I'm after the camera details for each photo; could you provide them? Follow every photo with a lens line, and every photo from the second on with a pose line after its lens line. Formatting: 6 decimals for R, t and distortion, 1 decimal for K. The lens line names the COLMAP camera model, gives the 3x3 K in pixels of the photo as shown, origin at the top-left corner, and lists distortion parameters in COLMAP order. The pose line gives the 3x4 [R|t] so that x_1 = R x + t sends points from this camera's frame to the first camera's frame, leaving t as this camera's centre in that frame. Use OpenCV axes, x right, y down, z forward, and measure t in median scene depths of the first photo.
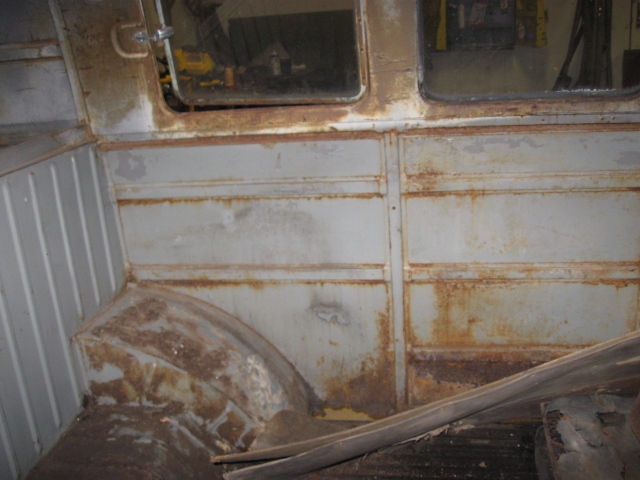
lens RADIAL K [[672.1, 0, 319.9], [0, 672.1, 240.9], [0, 0, 1]] dist [-0.115533, 0.000000]
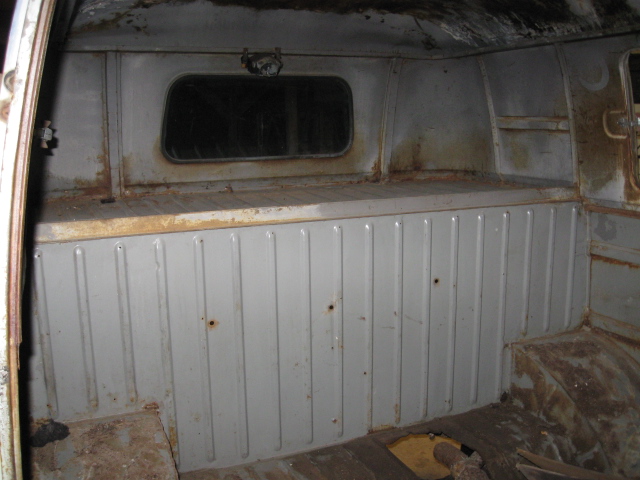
lens RADIAL K [[672.1, 0, 320.8], [0, 672.1, 240.0], [0, 0, 1]] dist [-0.115533, 0.000000]
pose [[0.545458, 0.207114, -0.812145, 0.419058], [-0.287841, 0.956342, 0.050566, -0.006289], [0.787161, 0.206187, 0.581261, -0.074228]]
